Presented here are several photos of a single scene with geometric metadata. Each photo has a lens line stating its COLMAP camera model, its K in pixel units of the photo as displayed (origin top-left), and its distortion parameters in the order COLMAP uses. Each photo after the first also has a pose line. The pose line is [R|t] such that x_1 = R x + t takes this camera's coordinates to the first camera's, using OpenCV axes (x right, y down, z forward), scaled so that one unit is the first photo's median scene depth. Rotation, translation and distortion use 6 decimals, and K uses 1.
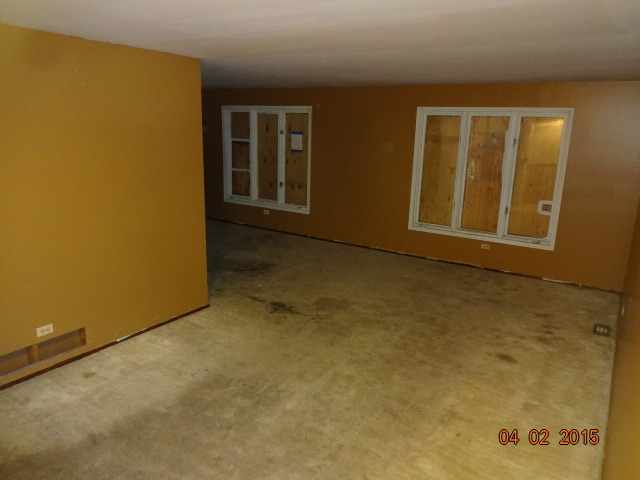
lens RADIAL K [[474.4, 0, 320.0], [0, 474.4, 240.0], [0, 0, 1]] dist [0.004717, -0.000173]
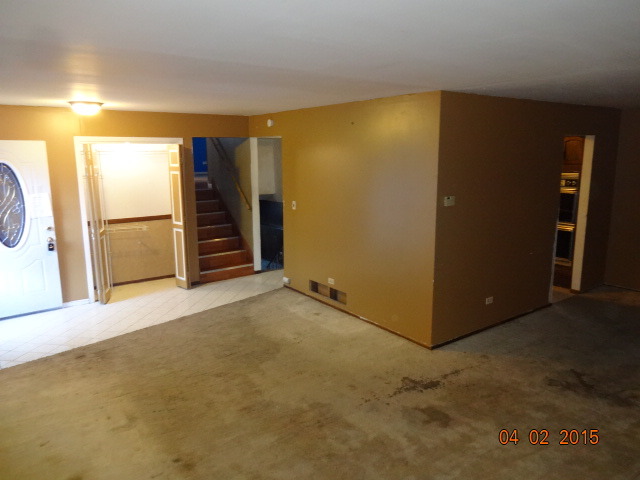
lens RADIAL K [[473.3, 0, 320.0], [0, 473.3, 240.0], [0, 0, 1]] dist [-0.020417, 0.002865]
pose [[-0.366444, 0.141797, -0.919572, 0.772933], [-0.225196, 0.945418, 0.235522, -0.269697], [0.902776, 0.293390, -0.314511, 1.195534]]
